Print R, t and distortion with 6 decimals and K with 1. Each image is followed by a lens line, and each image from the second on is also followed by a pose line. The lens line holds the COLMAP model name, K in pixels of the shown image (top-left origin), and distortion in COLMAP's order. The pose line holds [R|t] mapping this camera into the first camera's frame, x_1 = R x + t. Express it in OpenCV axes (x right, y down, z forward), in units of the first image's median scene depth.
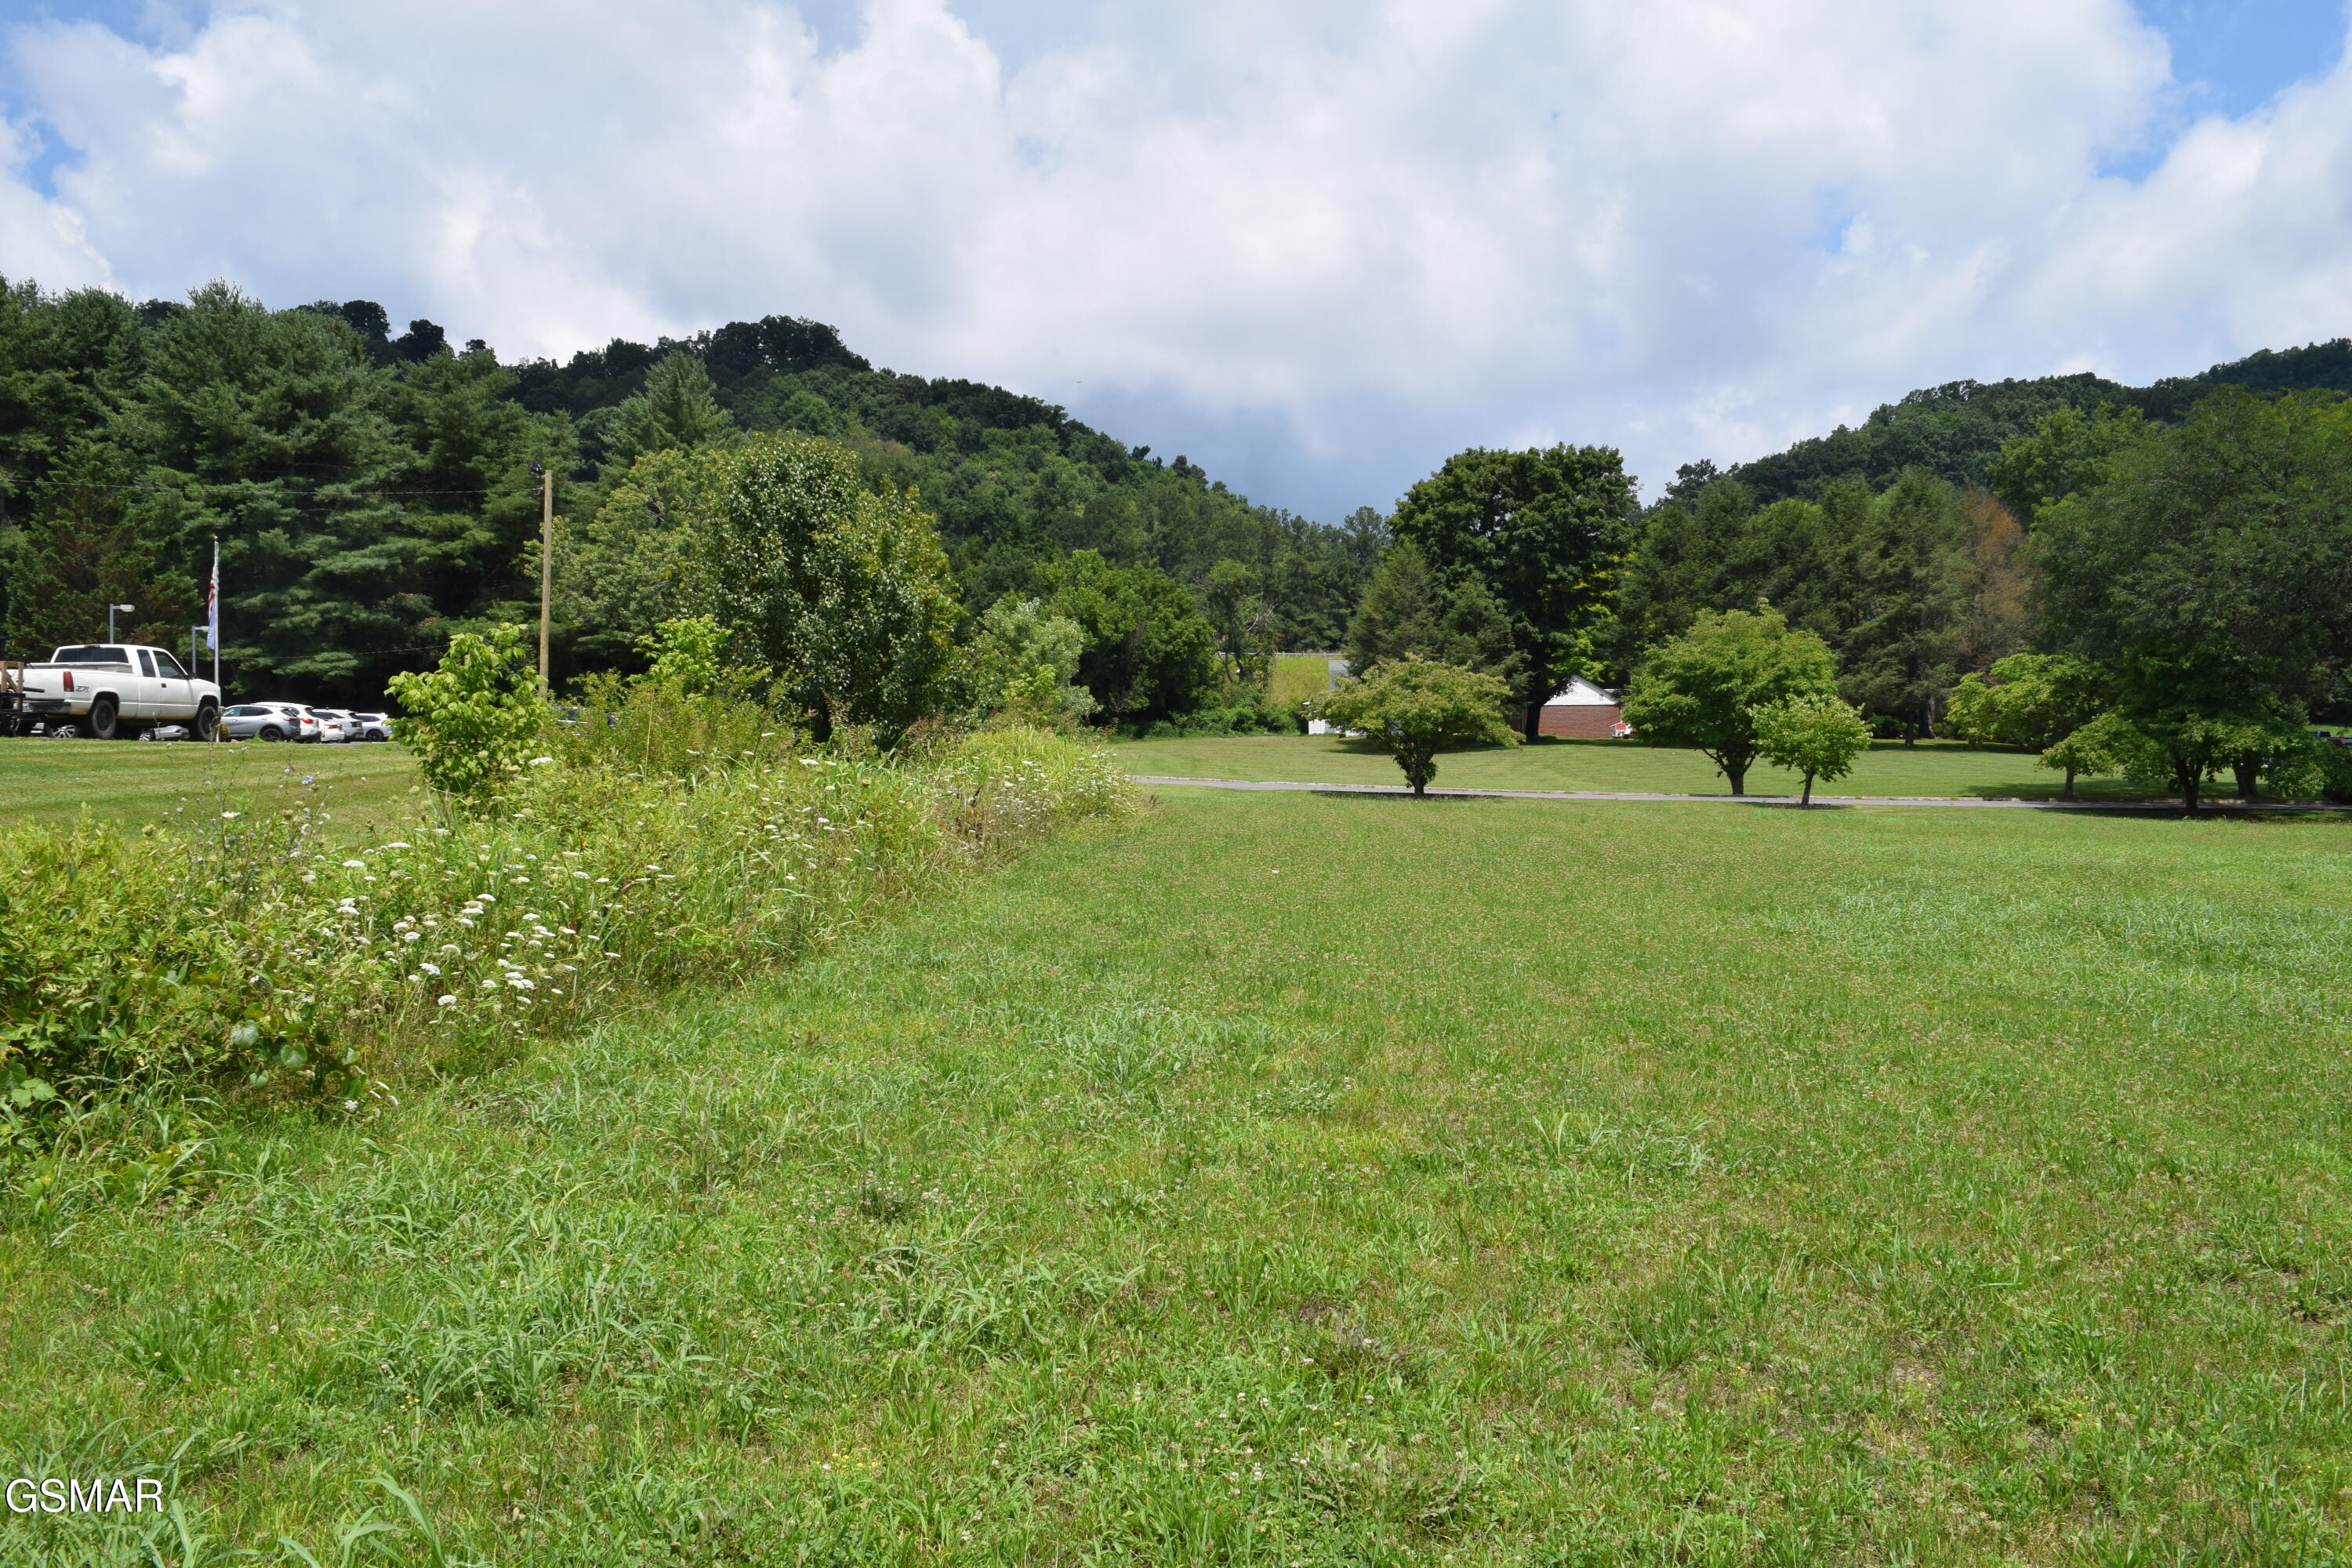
lens RADIAL K [[1863.6, 0, 1191.1], [0, 1863.6, 790.2], [0, 0, 1]] dist [-0.090822, 0.020390]
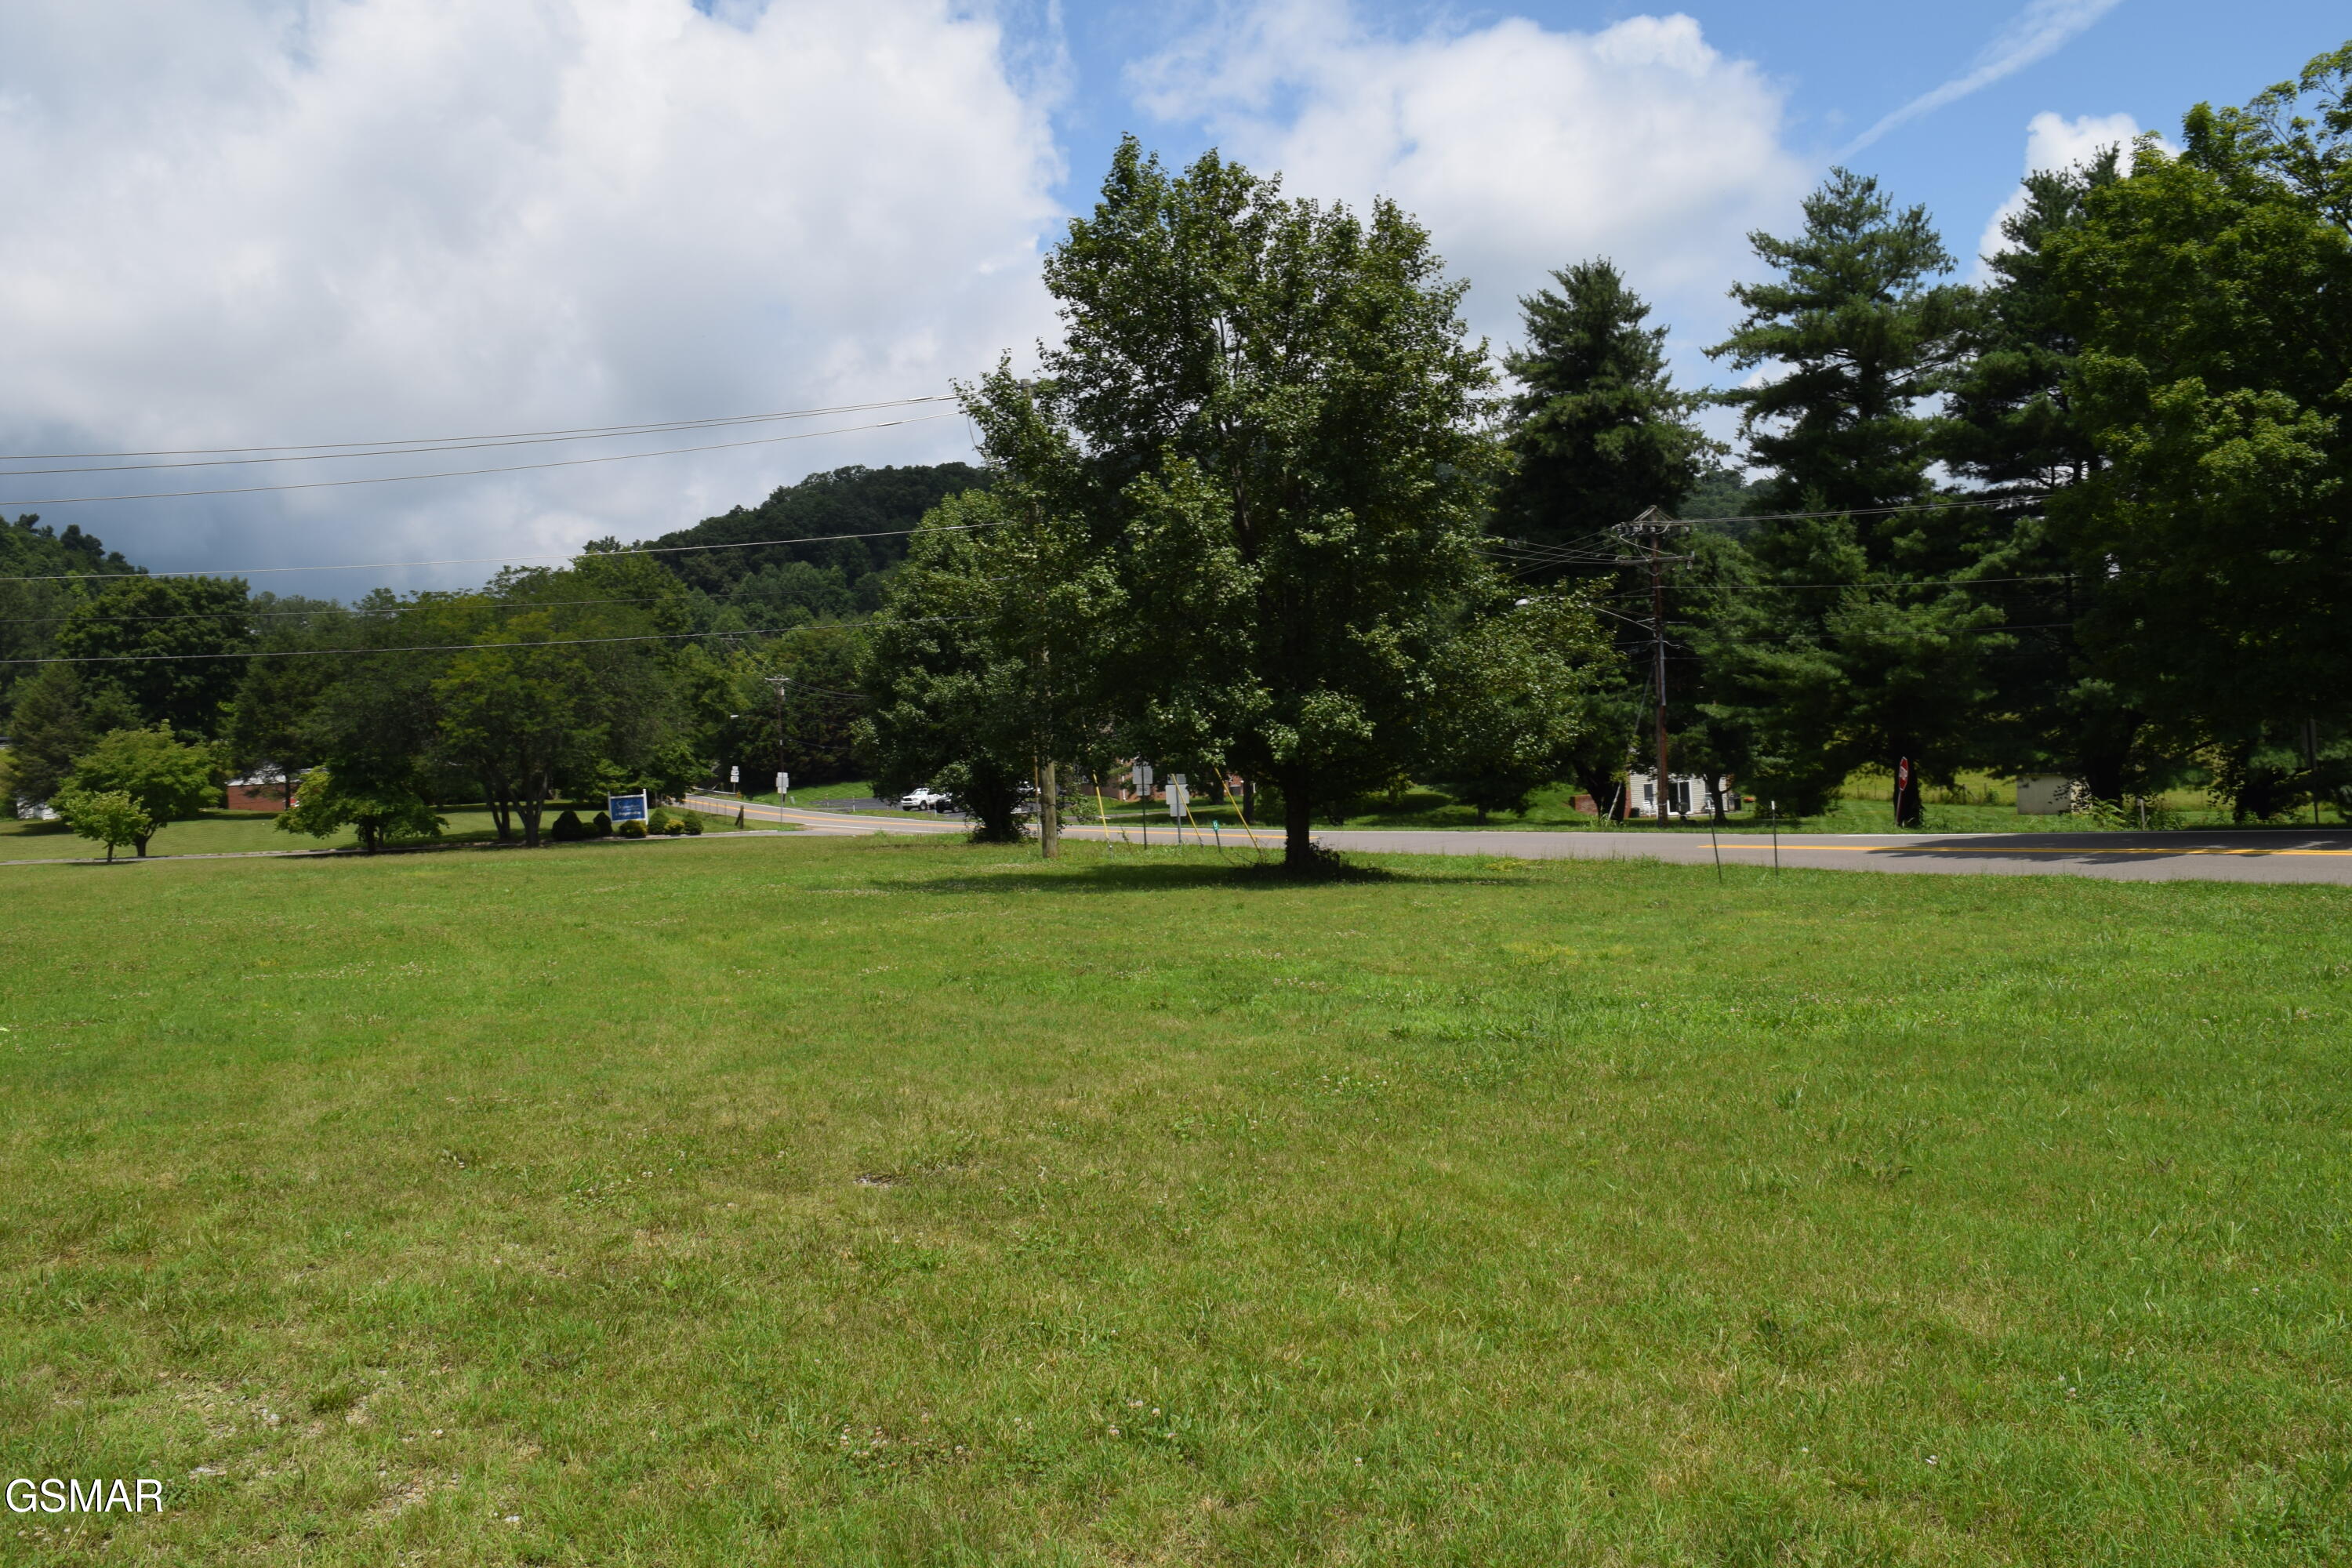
lens RADIAL K [[1867.5, 0, 1185.3], [0, 1867.5, 782.6], [0, 0, 1]] dist [-0.090952, 0.017506]
pose [[0.876540, -0.040254, 0.479642, 0.193502], [0.055954, 0.998262, -0.018476, 0.009473], [-0.478065, 0.043033, 0.877270, -0.372276]]
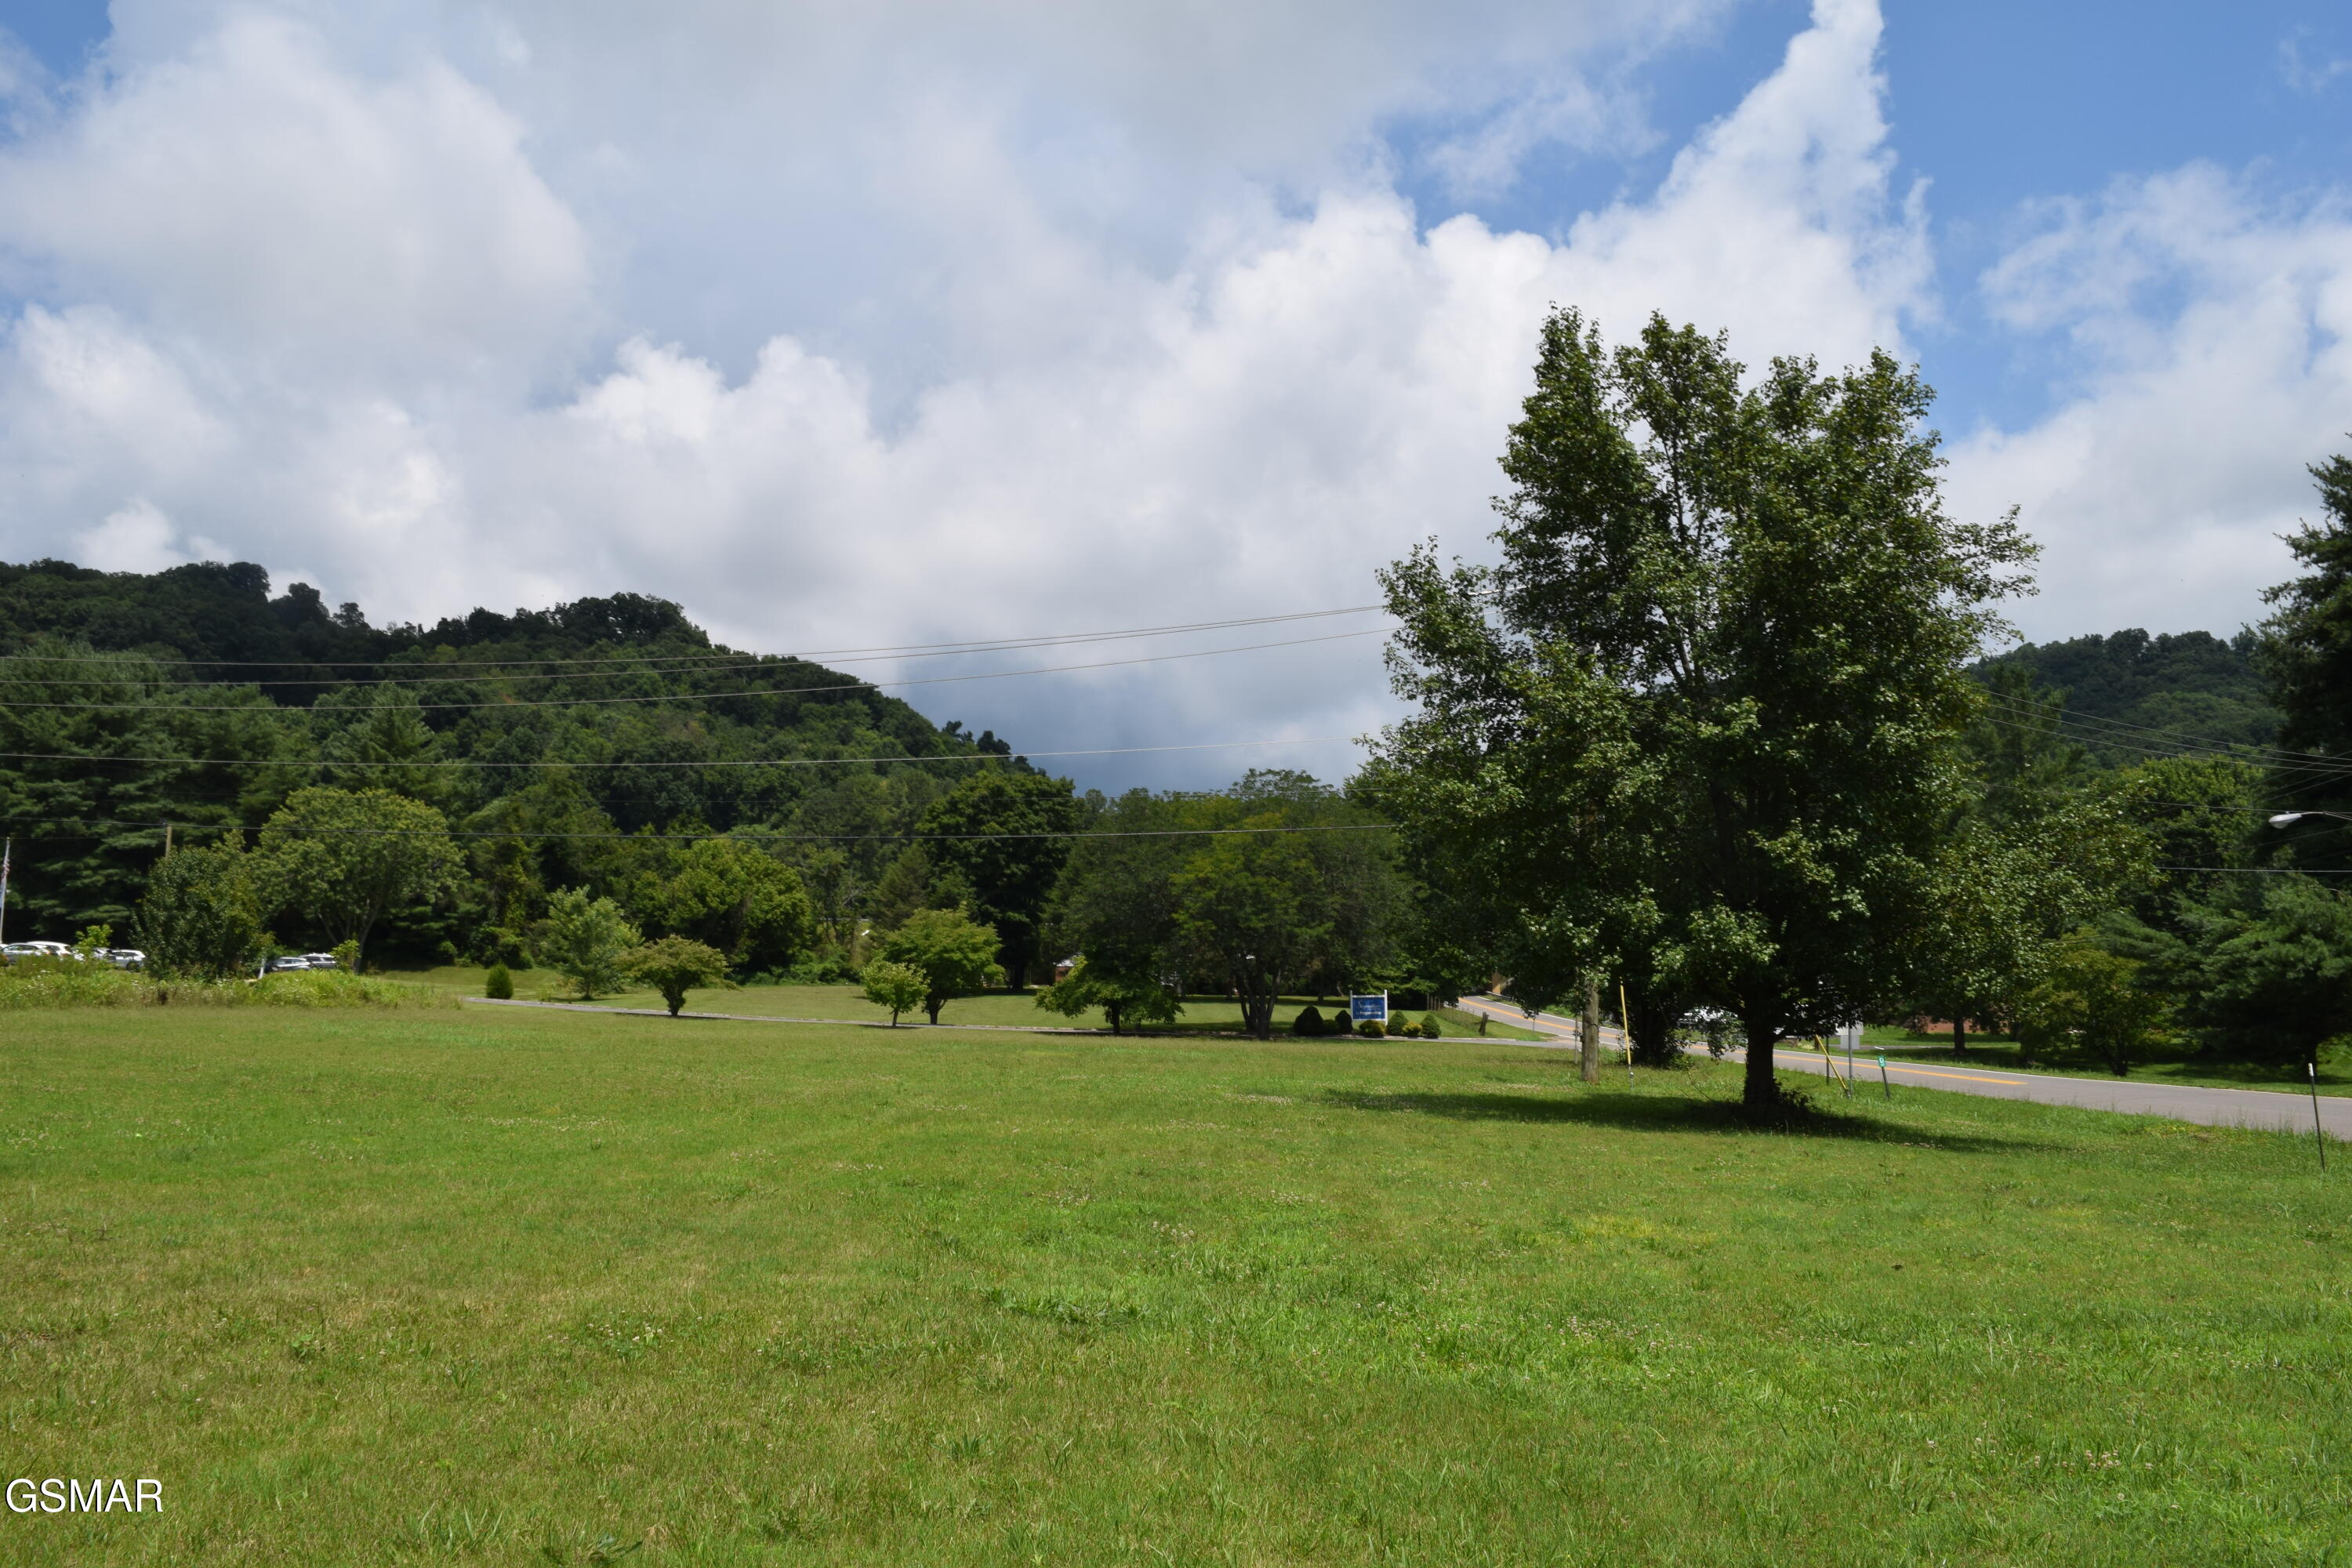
lens RADIAL K [[1867.5, 0, 1185.3], [0, 1867.5, 782.6], [0, 0, 1]] dist [-0.090952, 0.017506]
pose [[0.998633, 0.022859, 0.047014, 0.252096], [-0.016062, 0.989995, -0.140183, 0.010485], [-0.049748, 0.139236, 0.989009, -0.374092]]
